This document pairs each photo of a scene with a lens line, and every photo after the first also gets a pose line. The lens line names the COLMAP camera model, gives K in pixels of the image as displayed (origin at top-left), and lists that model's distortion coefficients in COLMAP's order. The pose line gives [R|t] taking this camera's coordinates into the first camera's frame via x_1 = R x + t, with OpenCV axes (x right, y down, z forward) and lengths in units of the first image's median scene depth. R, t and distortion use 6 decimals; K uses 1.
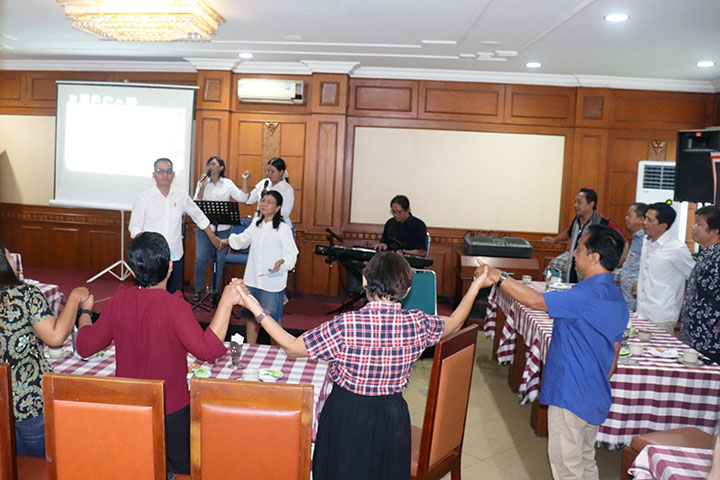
lens RADIAL K [[604.6, 0, 360.0], [0, 604.6, 240.0], [0, 0, 1]] dist [-0.174852, 0.170413]
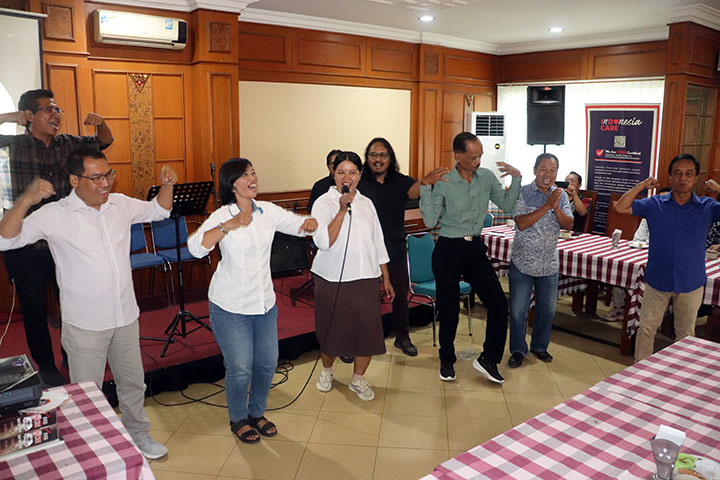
lens RADIAL K [[604.6, 0, 360.0], [0, 604.6, 240.0], [0, 0, 1]] dist [-0.174852, 0.170413]
pose [[0.698405, -0.169349, 0.695379, -0.502808], [0.099723, 0.985151, 0.139761, -0.072389], [-0.708722, -0.028265, 0.704922, 0.313632]]
